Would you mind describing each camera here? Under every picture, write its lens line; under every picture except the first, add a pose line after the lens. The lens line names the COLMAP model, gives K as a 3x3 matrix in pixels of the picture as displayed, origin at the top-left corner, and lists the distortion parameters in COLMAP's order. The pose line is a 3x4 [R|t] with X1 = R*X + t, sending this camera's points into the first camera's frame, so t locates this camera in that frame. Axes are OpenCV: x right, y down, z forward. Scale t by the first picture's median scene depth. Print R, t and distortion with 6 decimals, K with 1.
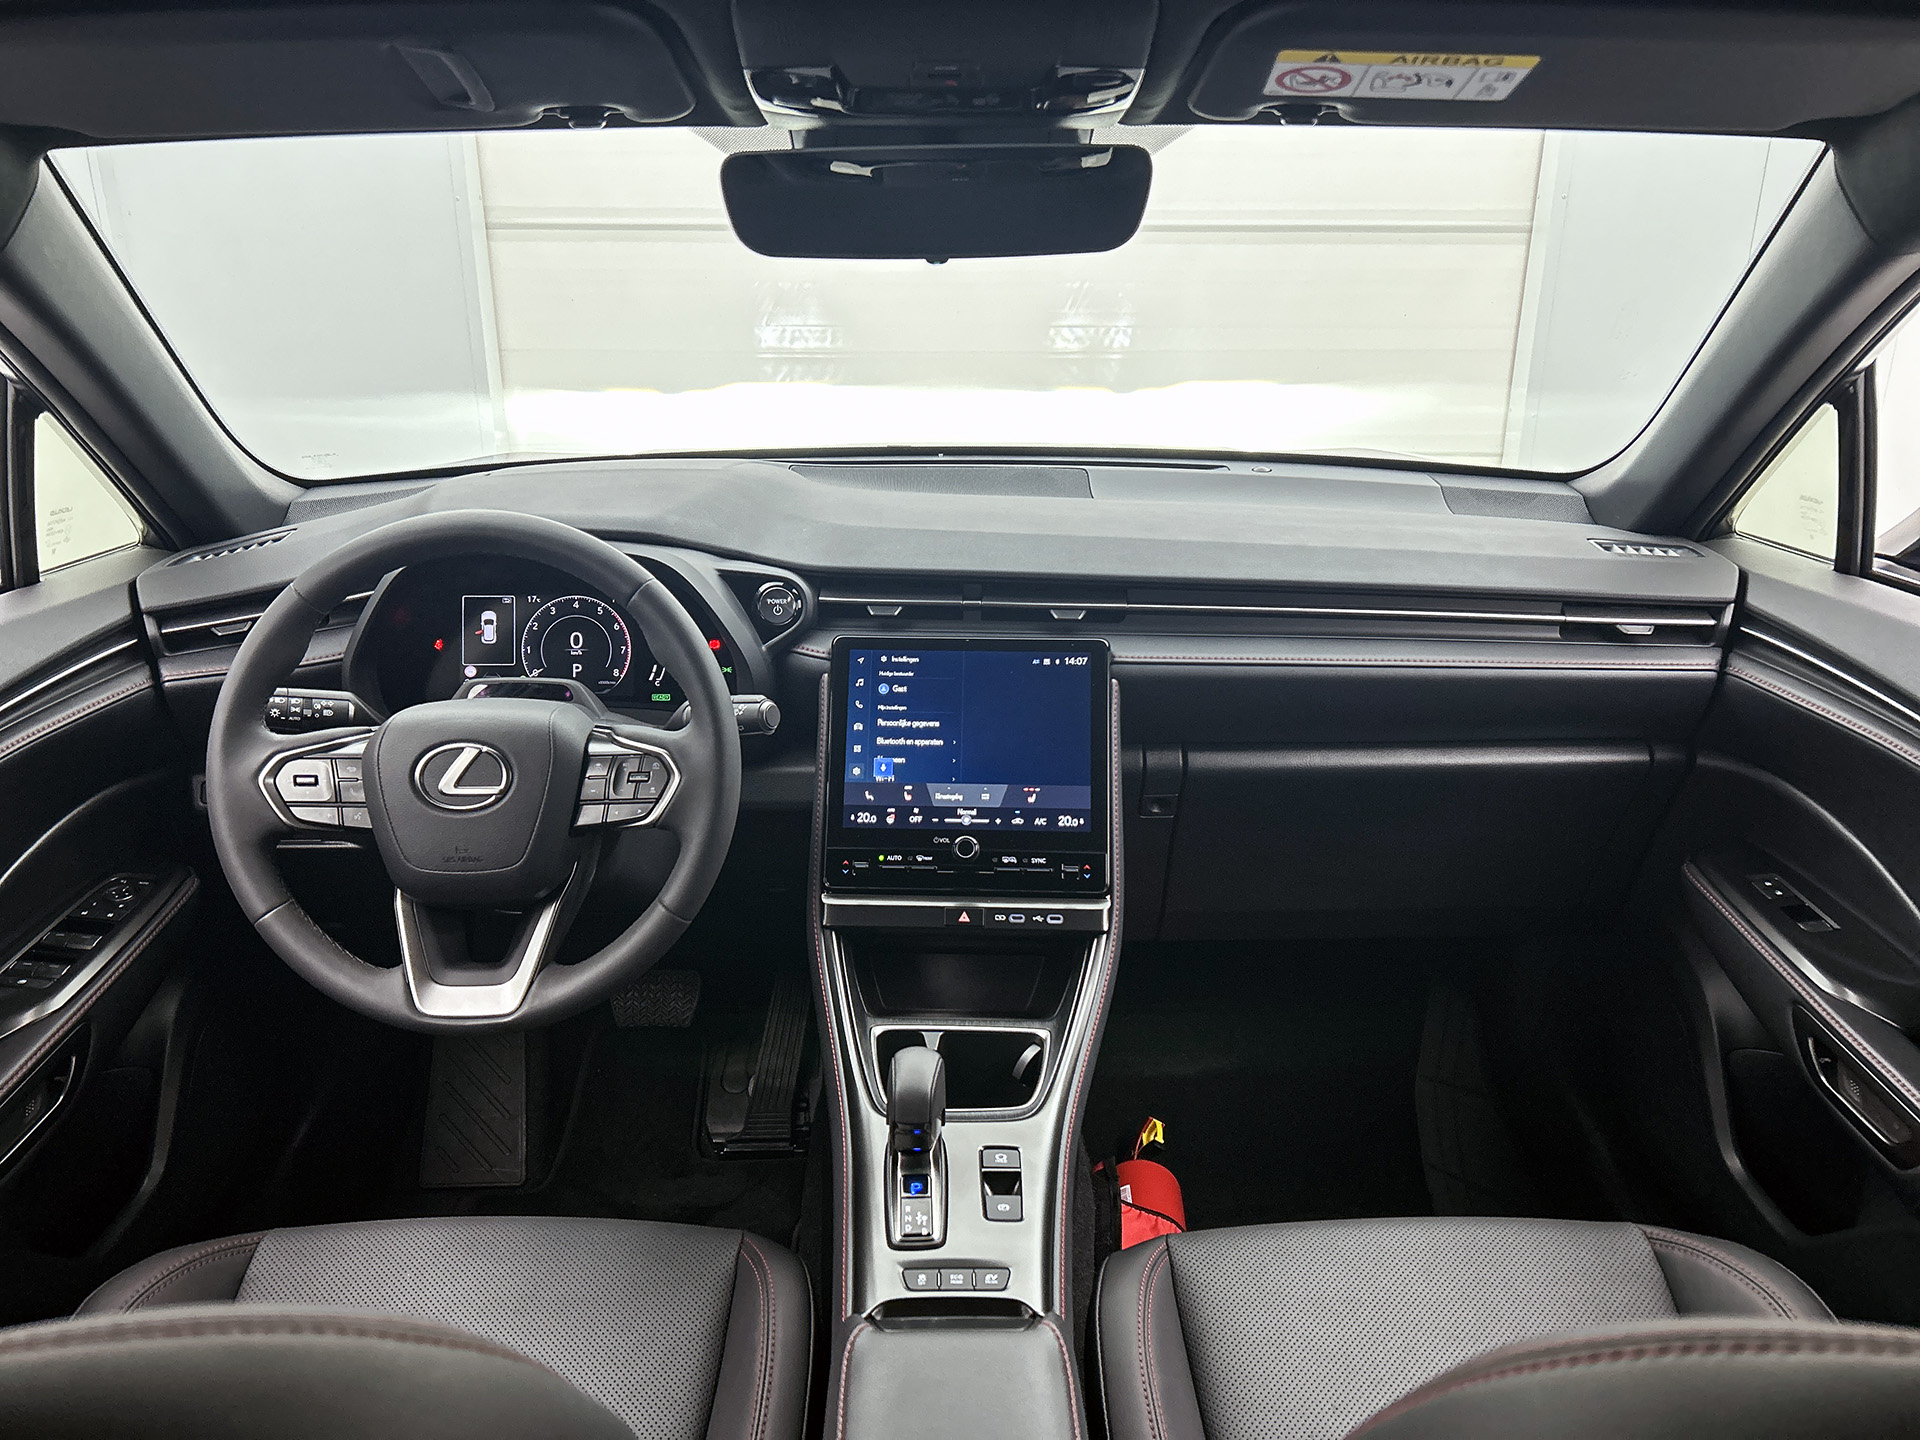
lens RADIAL K [[1485.4, 0, 980.1], [0, 1485.4, 726.8], [0, 0, 1]] dist [0.038659, -0.049751]
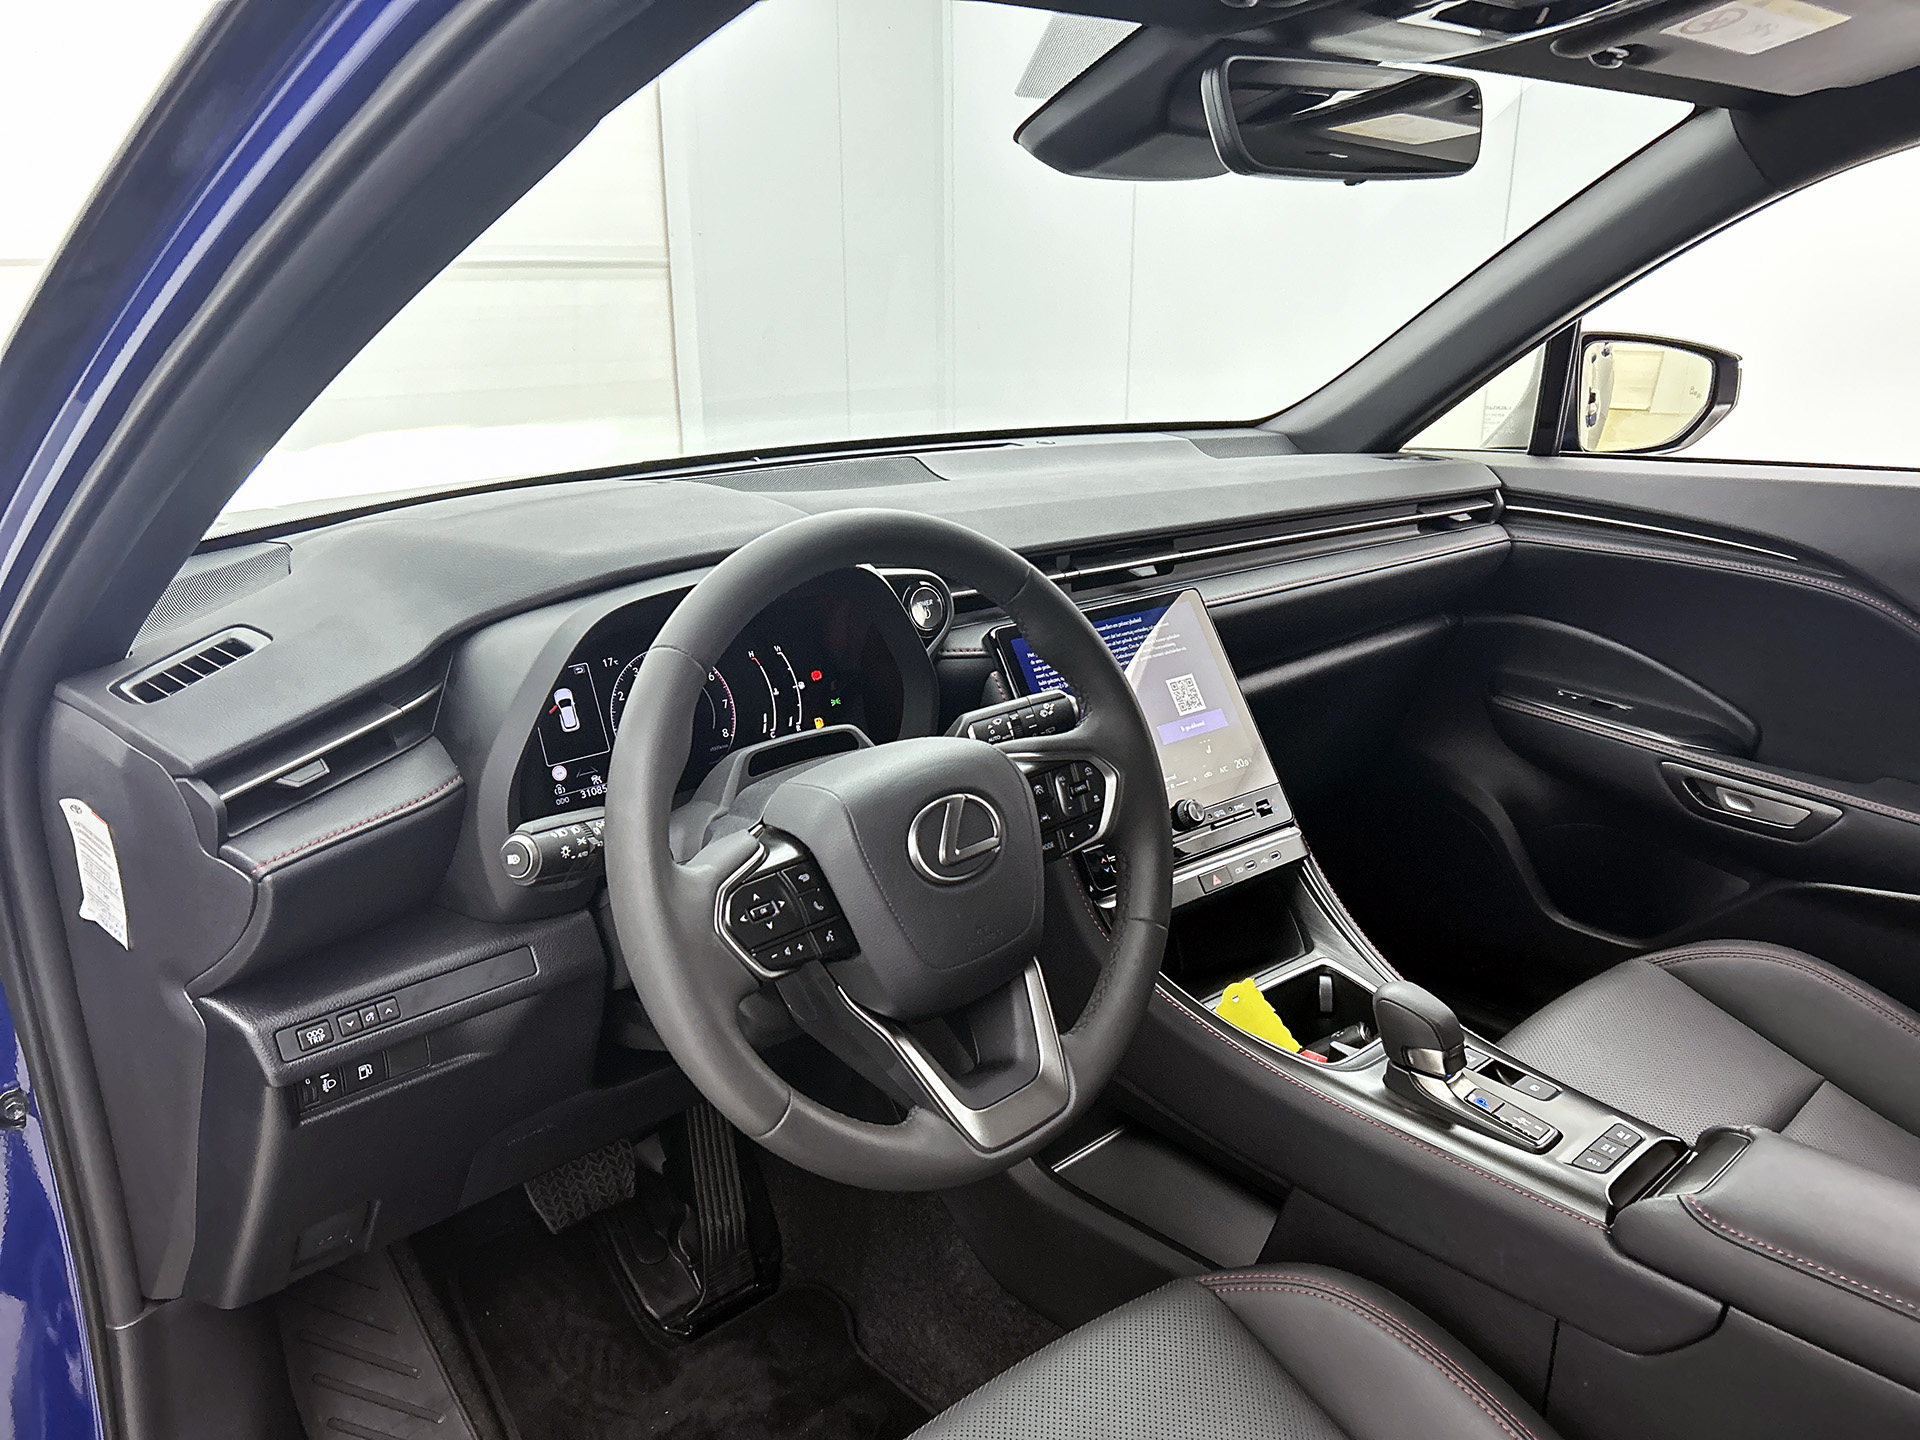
lens RADIAL K [[1485.4, 0, 970.5], [0, 1485.4, 708.2], [0, 0, 1]] dist [0.038659, -0.049751]
pose [[0.750999, -0.201684, 0.628748, -0.691360], [0.233943, 0.971715, 0.032269, -0.047645], [-0.617471, 0.122857, 0.776940, 0.320606]]
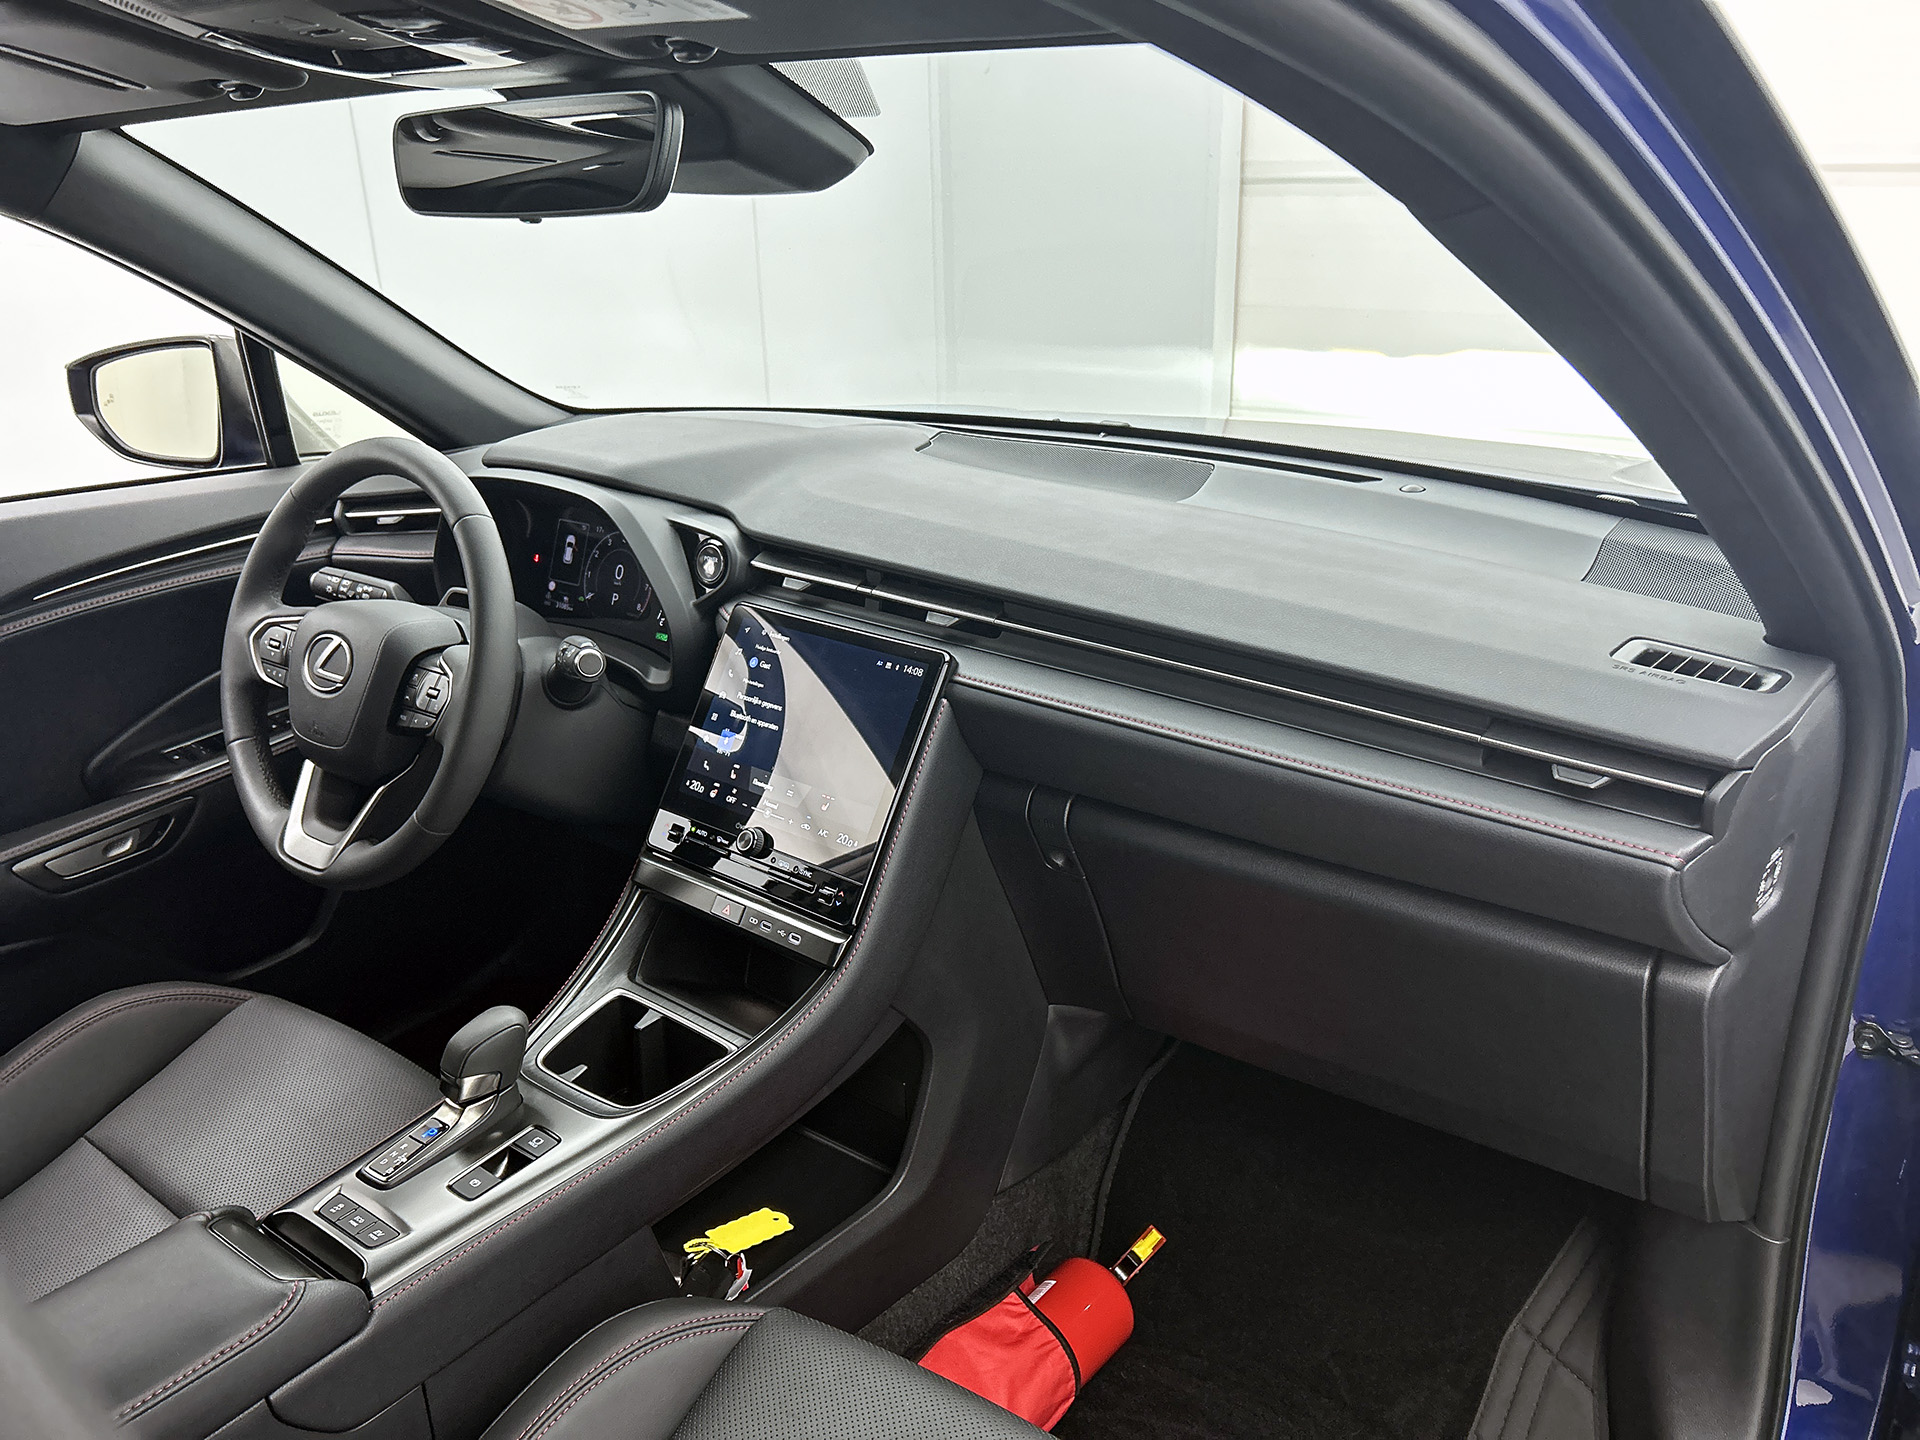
lens RADIAL K [[1485.4, 0, 927.3], [0, 1485.4, 715.2], [0, 0, 1]] dist [0.038659, -0.049751]
pose [[0.775167, 0.198926, -0.599620, 0.615690], [-0.186257, 0.978906, 0.083969, -0.095136], [0.603676, 0.046593, 0.795867, 0.298401]]
